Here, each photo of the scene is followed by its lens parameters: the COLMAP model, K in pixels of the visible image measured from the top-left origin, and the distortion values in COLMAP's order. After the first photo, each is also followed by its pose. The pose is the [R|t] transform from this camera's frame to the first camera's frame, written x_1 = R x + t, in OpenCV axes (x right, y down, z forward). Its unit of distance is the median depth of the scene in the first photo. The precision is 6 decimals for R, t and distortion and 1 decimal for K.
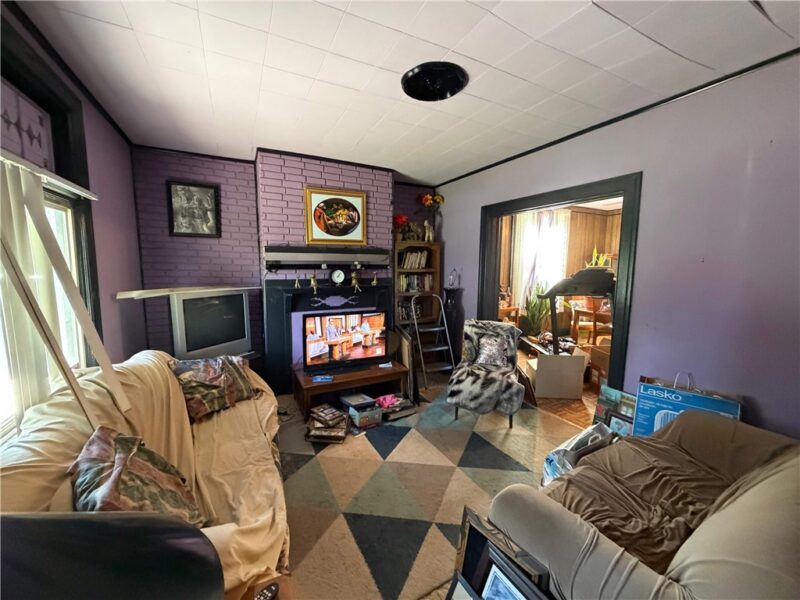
lens RADIAL K [[321.8, 0, 400.0], [0, 321.8, 300.0], [0, 0, 1]] dist [-0.000120, -0.000163]
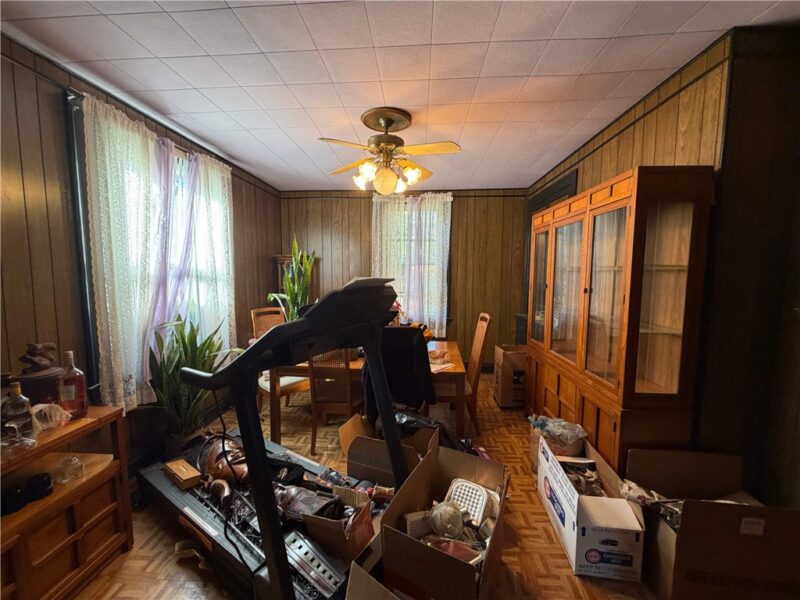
lens RADIAL K [[321.8, 0, 400.0], [0, 321.8, 300.0], [0, 0, 1]] dist [-0.000120, -0.000163]
pose [[0.519814, -0.081493, 0.850384, 0.224322], [0.097962, 0.994559, 0.035428, -0.060372], [-0.848644, 0.064889, 0.524969, 0.534489]]
